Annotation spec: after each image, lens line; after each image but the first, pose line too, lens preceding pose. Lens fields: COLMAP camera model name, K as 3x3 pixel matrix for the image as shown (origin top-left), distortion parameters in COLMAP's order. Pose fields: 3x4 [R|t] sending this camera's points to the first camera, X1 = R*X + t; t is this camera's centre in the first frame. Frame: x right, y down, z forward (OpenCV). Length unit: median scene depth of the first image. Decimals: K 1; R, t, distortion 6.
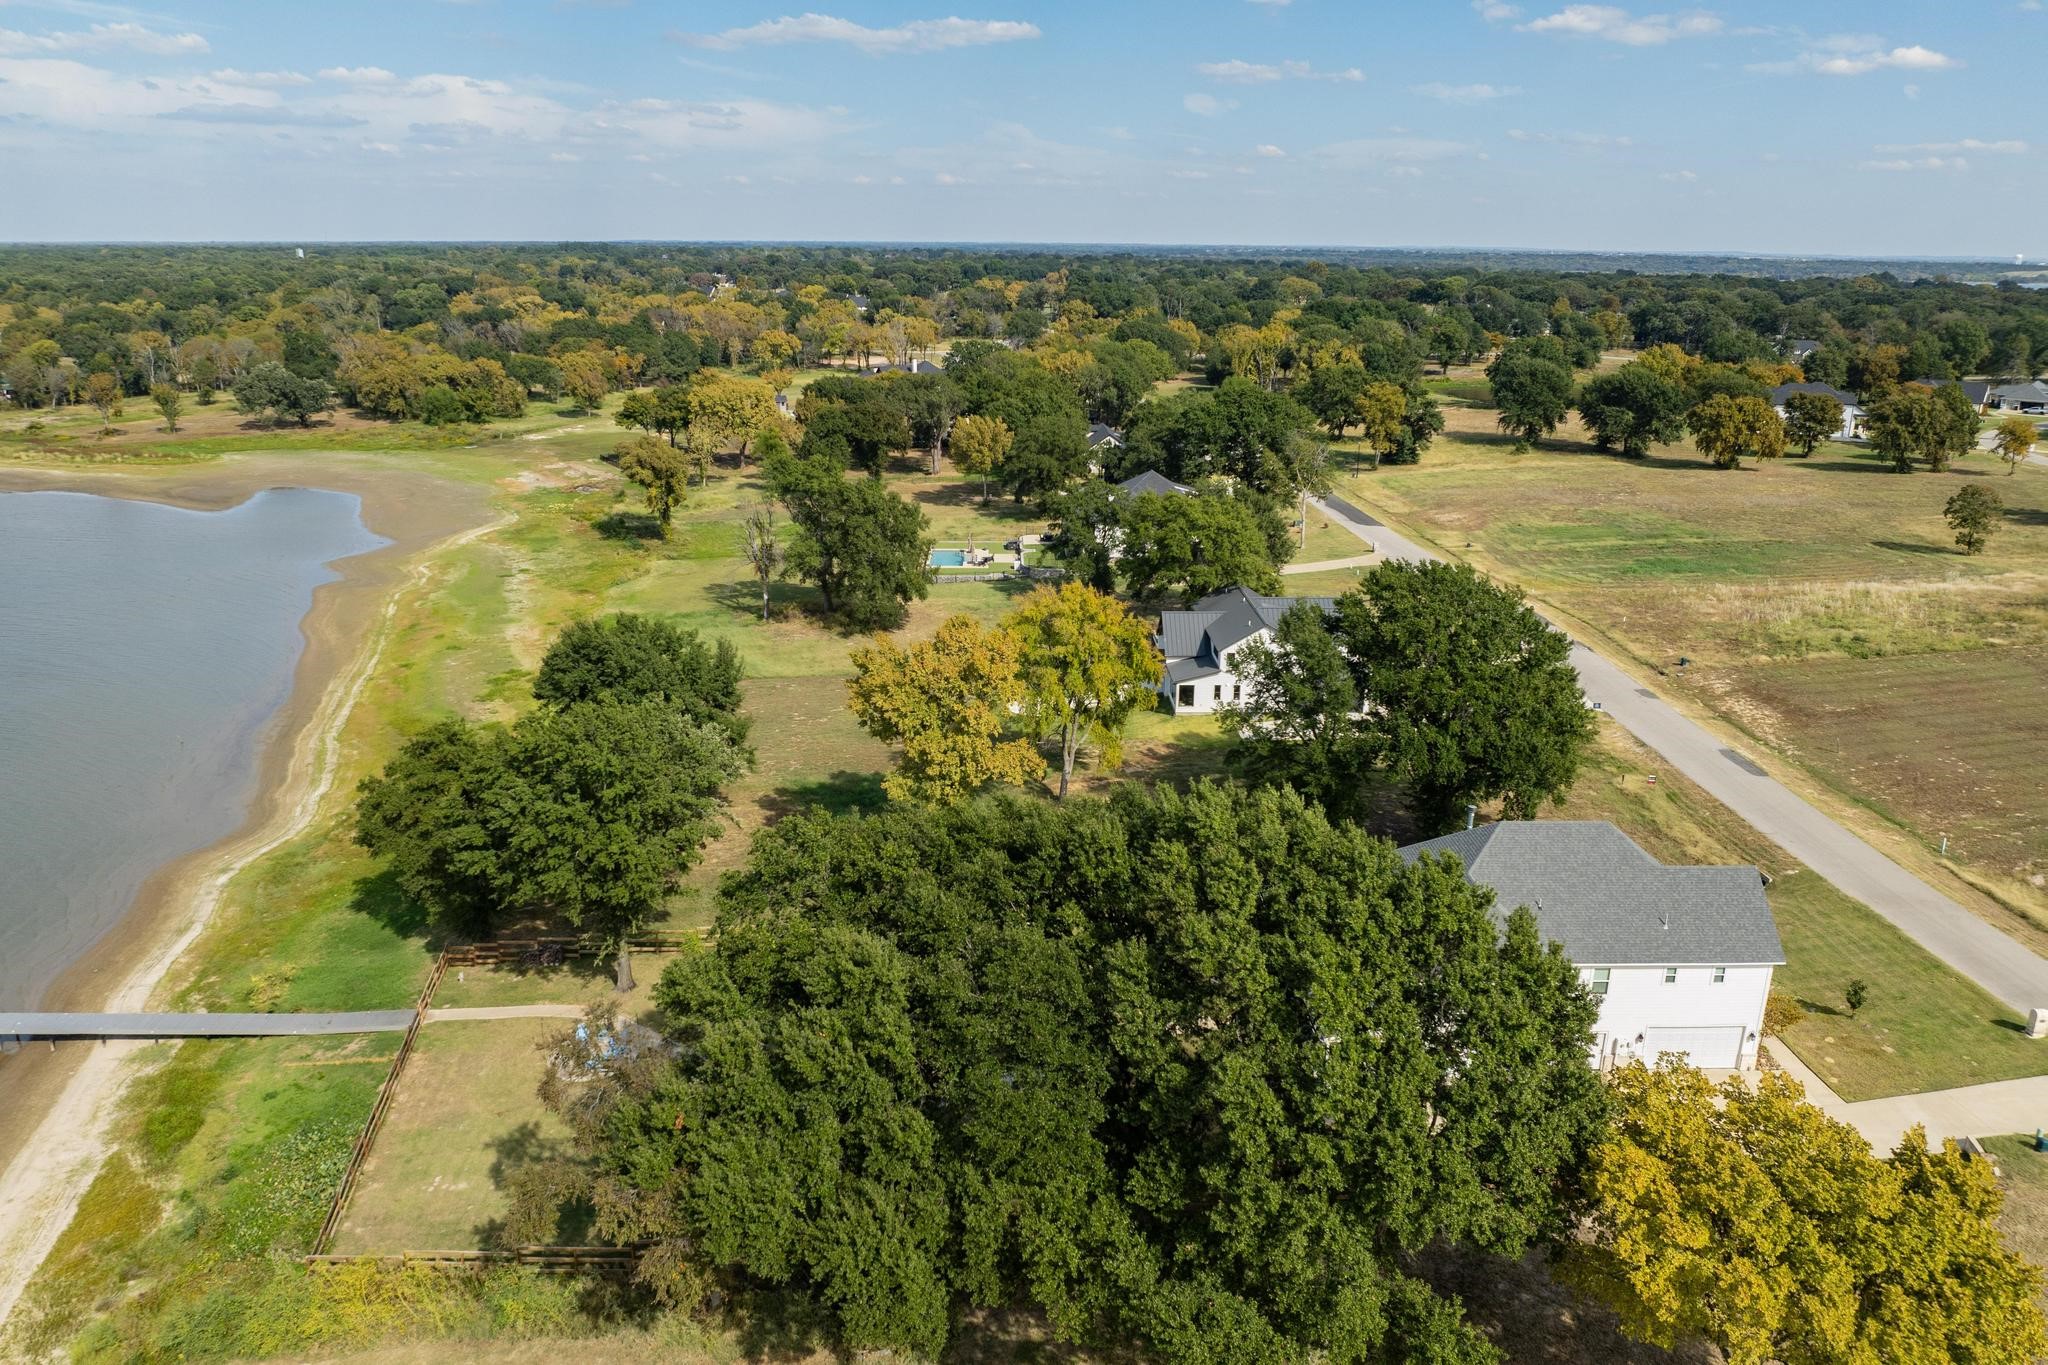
lens RADIAL K [[1446.5, 0, 1026.1], [0, 1446.5, 672.8], [0, 0, 1]] dist [-0.049984, 0.019635]
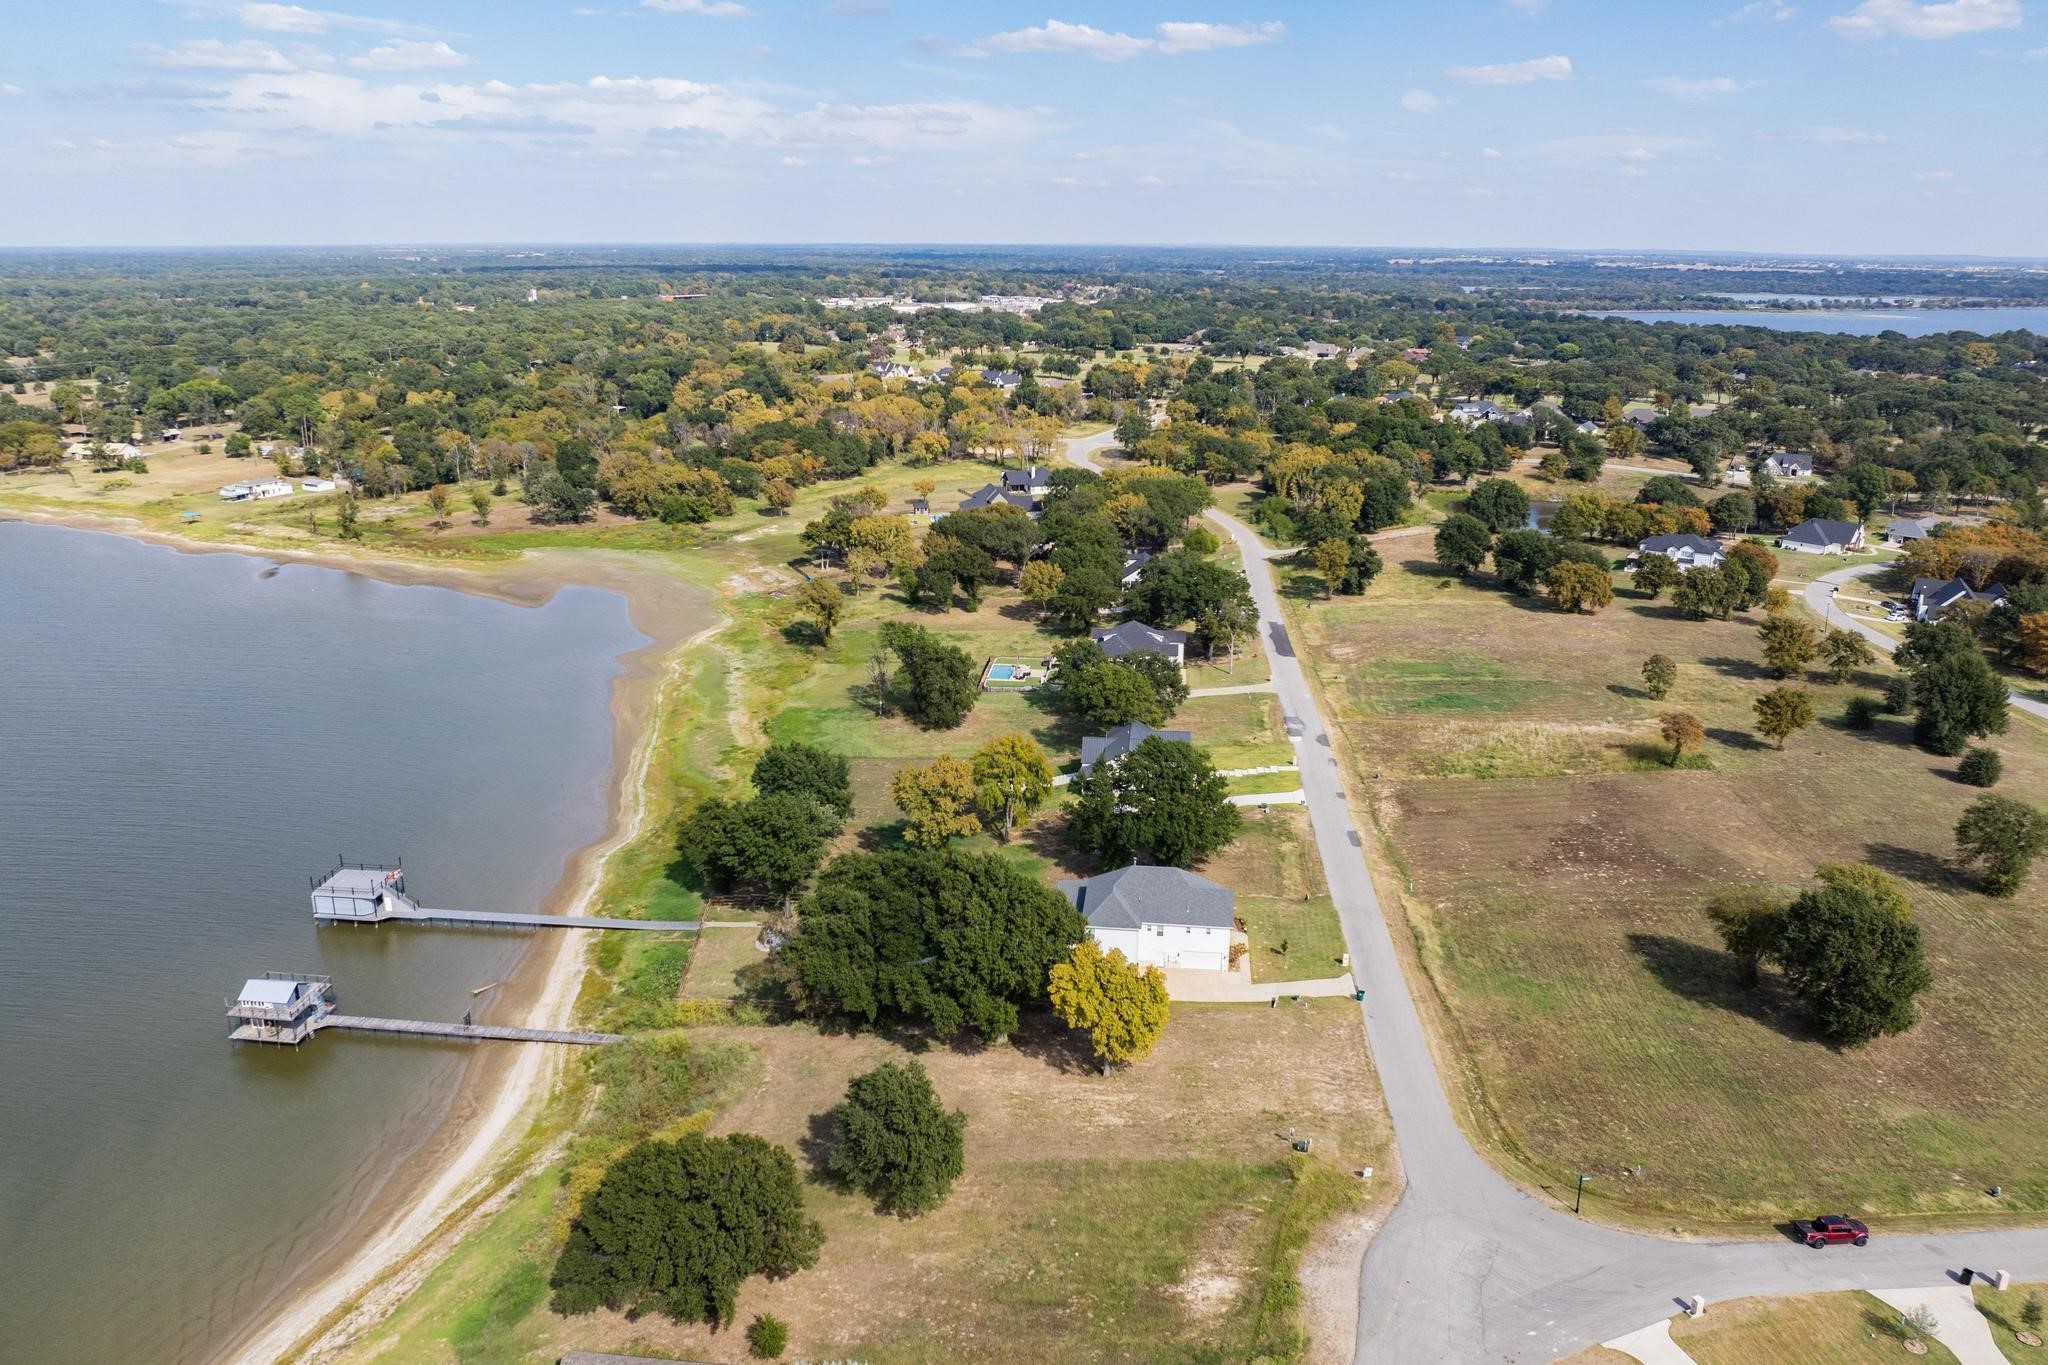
lens RADIAL K [[1446.5, 0, 1030.2], [0, 1446.5, 672.0], [0, 0, 1]] dist [-0.049984, 0.019635]
pose [[0.992399, 0.033441, -0.118433, 0.162482], [-0.033437, 0.999439, 0.002017, -0.084874], [0.118434, 0.001959, 0.992960, -0.553510]]
